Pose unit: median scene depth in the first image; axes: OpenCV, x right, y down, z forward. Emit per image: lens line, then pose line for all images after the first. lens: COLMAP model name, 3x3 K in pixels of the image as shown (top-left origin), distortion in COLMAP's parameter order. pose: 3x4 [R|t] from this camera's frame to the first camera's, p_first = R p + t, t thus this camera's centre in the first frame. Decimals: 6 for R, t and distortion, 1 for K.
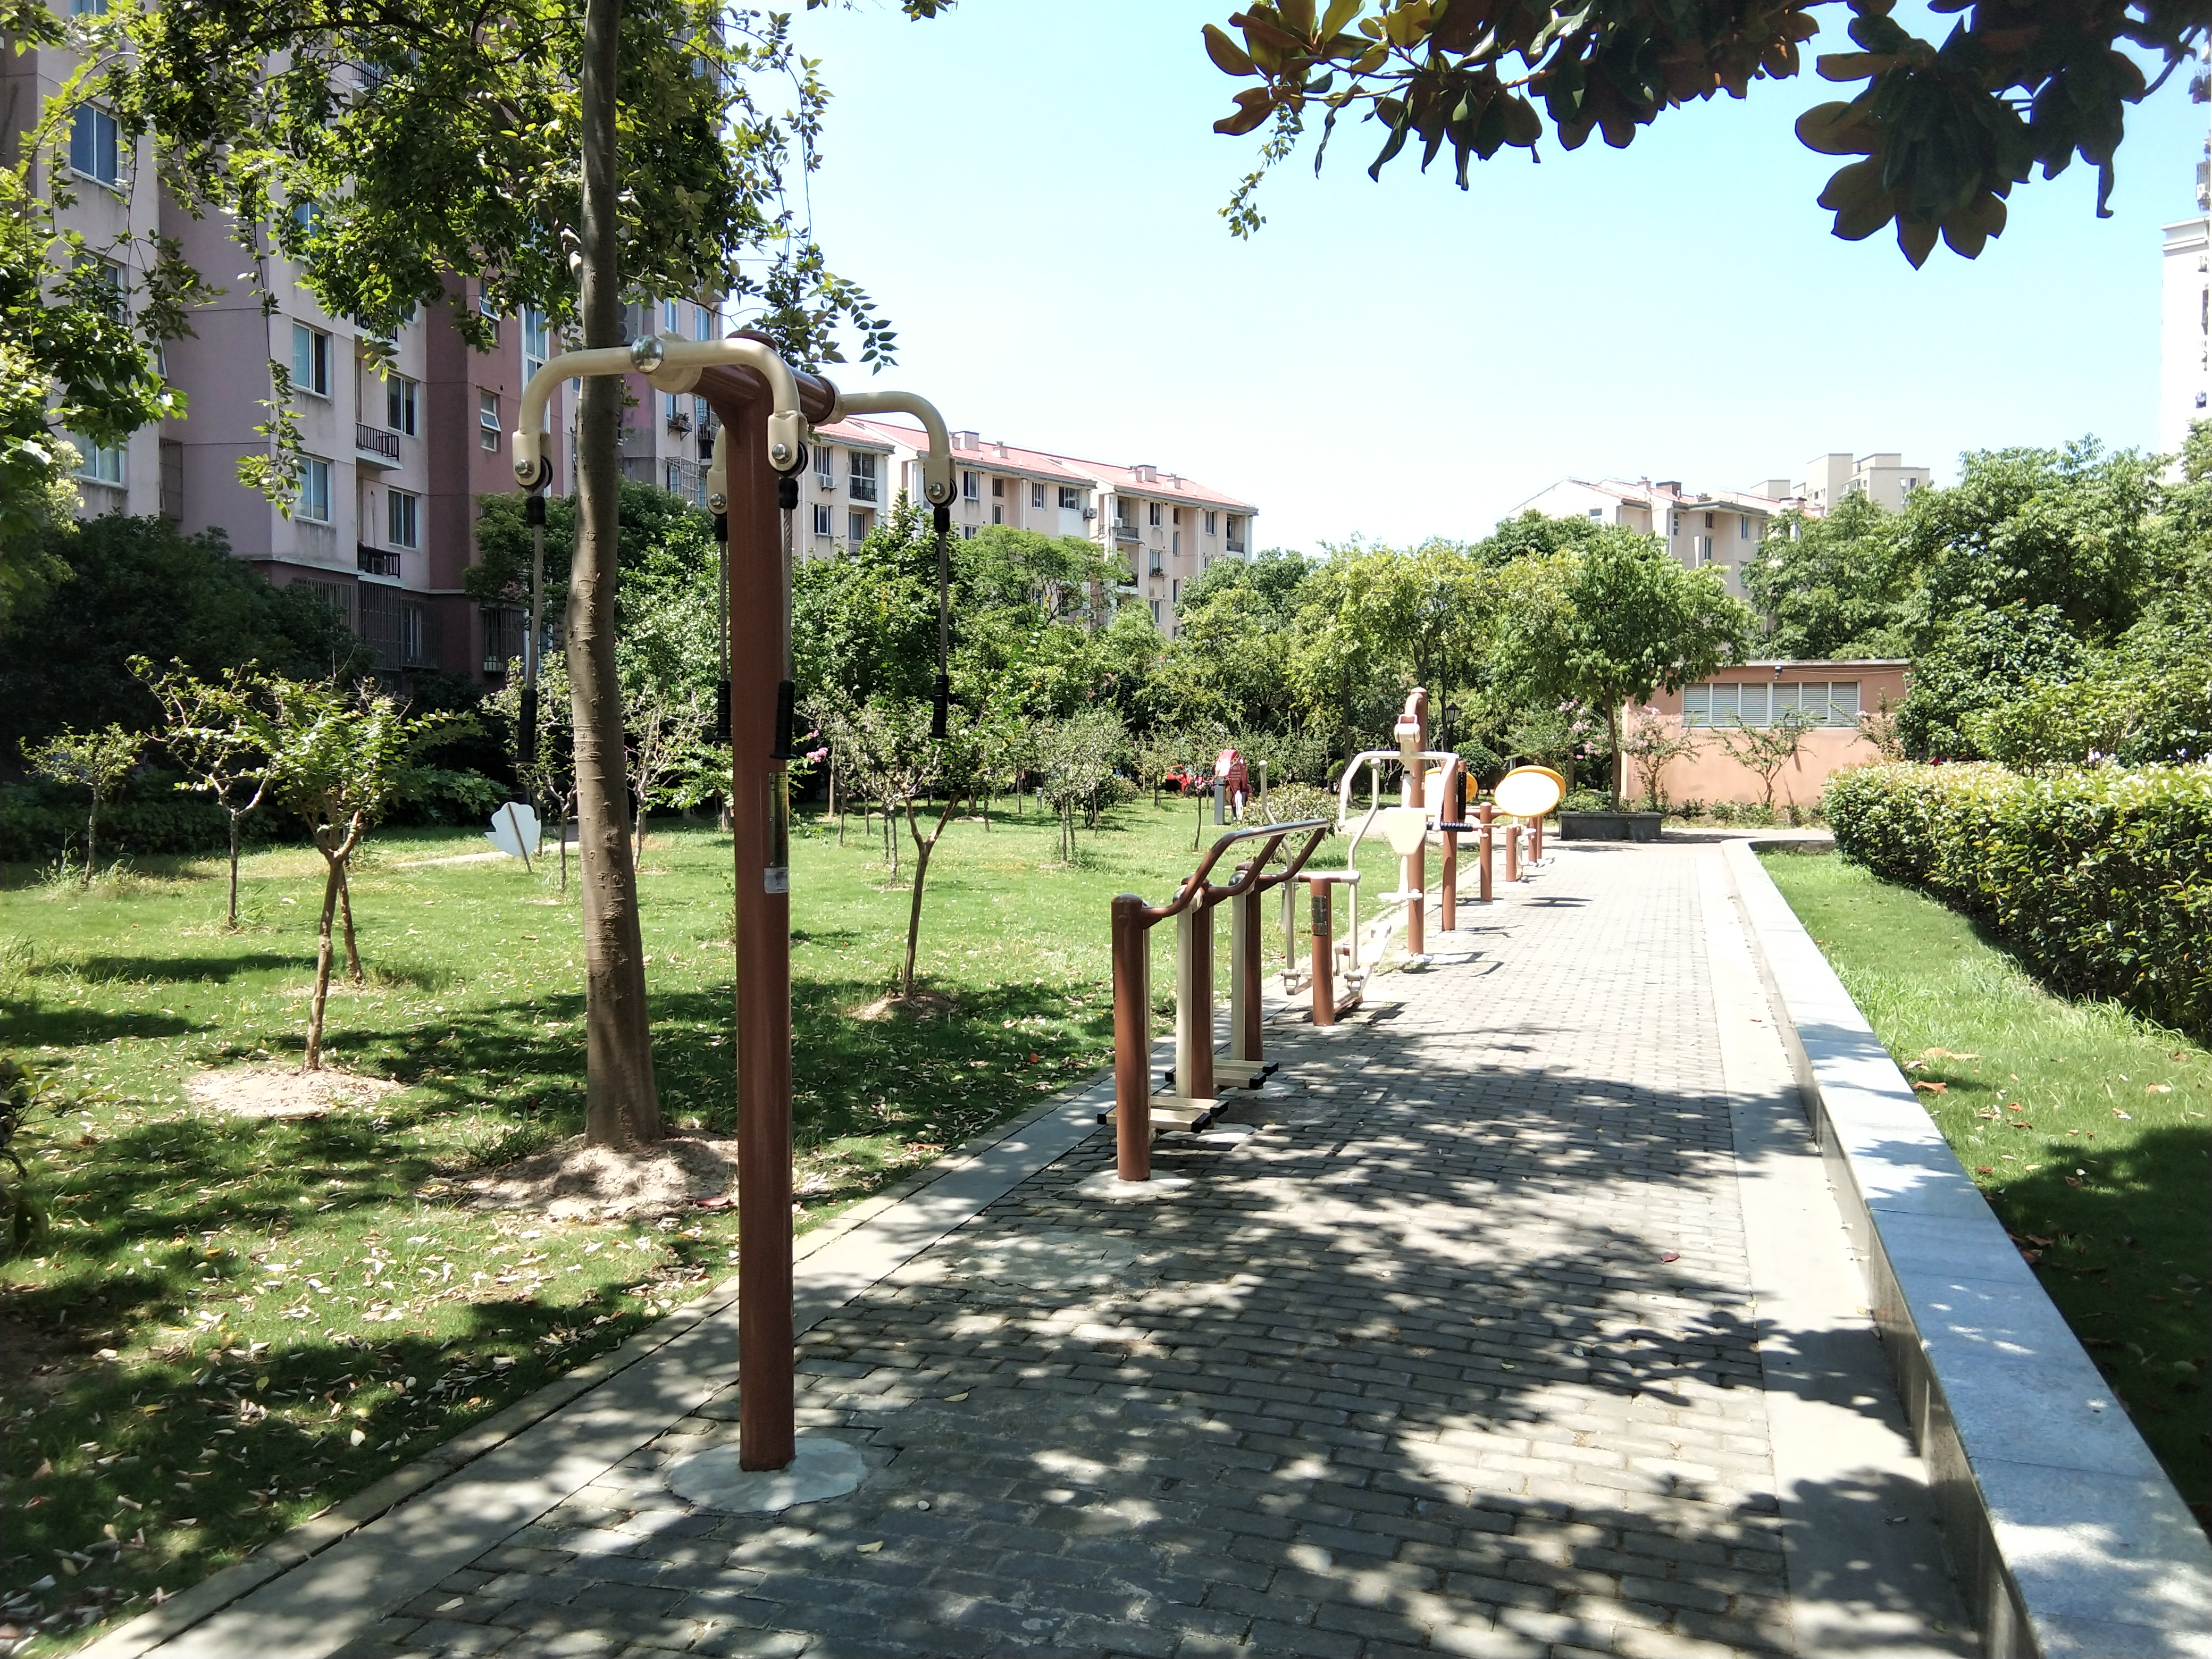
lens RADIAL K [[1953.8, 0, 1104.5], [0, 1953.8, 827.3], [0, 0, 1]] dist [-0.002755, -0.003214]
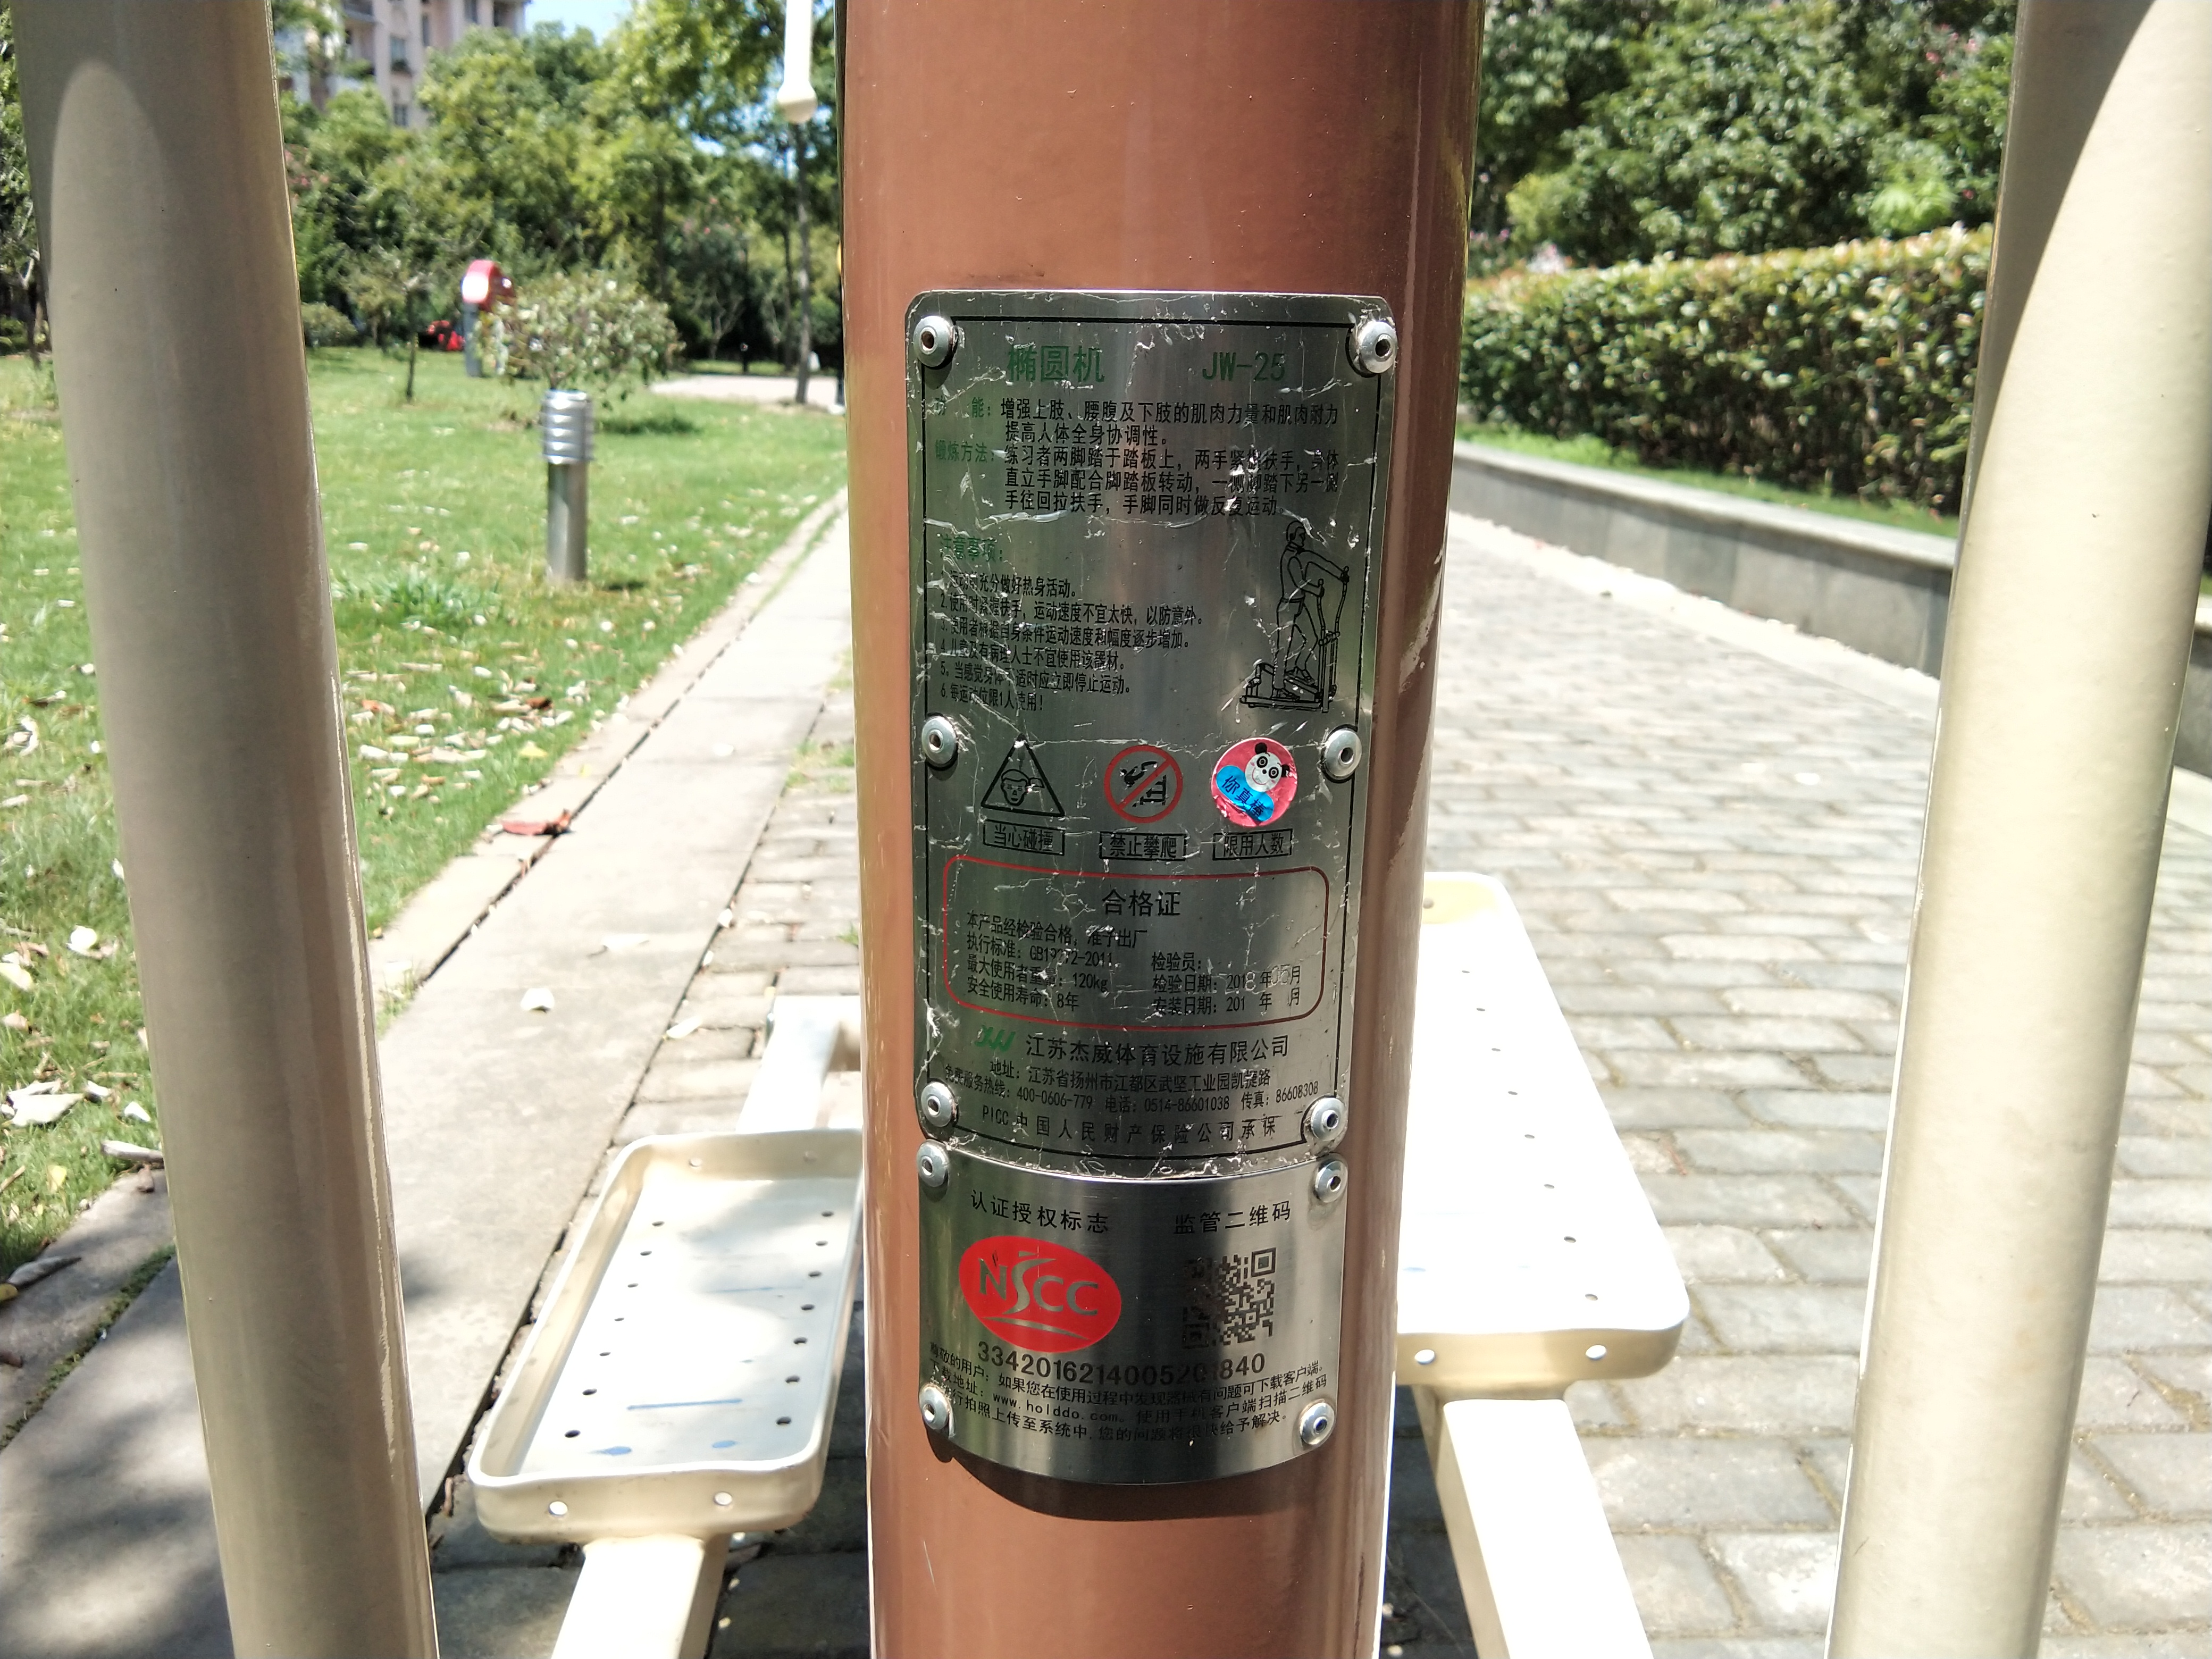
lens RADIAL K [[1953.8, 0, 1103.5], [0, 1953.8, 828.0], [0, 0, 1]] dist [-0.002755, -0.003214]
pose [[0.941103, -0.054945, 0.333625, 0.021251], [-0.013941, 0.979564, 0.200649, 0.008644], [-0.337832, -0.193482, 0.921105, 0.206515]]
